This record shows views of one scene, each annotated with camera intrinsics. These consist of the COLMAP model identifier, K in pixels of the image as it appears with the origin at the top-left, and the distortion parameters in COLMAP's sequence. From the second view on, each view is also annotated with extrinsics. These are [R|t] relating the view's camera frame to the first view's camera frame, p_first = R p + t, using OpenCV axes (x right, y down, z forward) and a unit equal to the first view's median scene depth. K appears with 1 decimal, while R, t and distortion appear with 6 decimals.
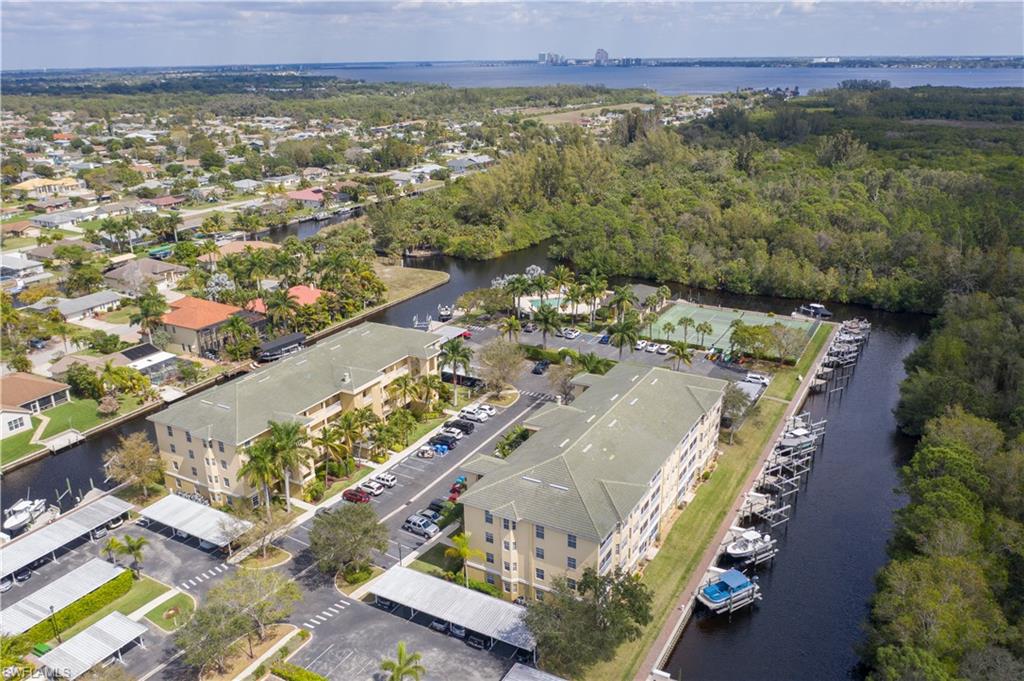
lens RADIAL K [[819.9, 0, 508.0], [0, 819.9, 337.4], [0, 0, 1]] dist [-0.016784, -0.000227]
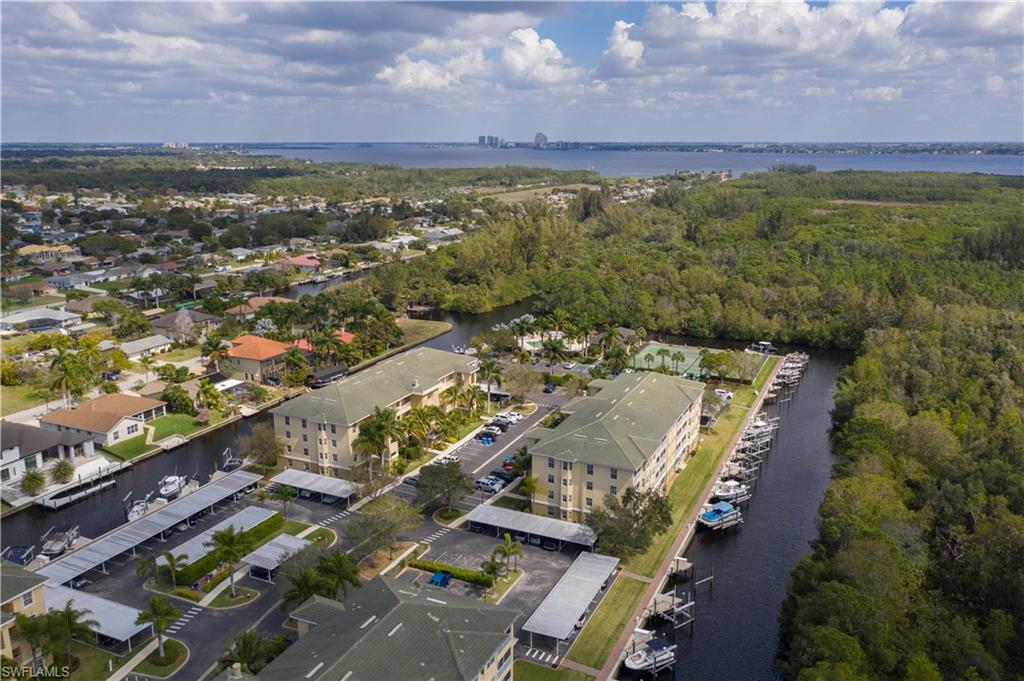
lens RADIAL K [[819.9, 0, 515.1], [0, 819.9, 339.7], [0, 0, 1]] dist [-0.016784, -0.000227]
pose [[0.997090, -0.004848, 0.076078, -0.090673], [0.011706, 0.995876, -0.089966, 0.064351], [-0.075328, 0.090594, 0.993035, -0.192106]]
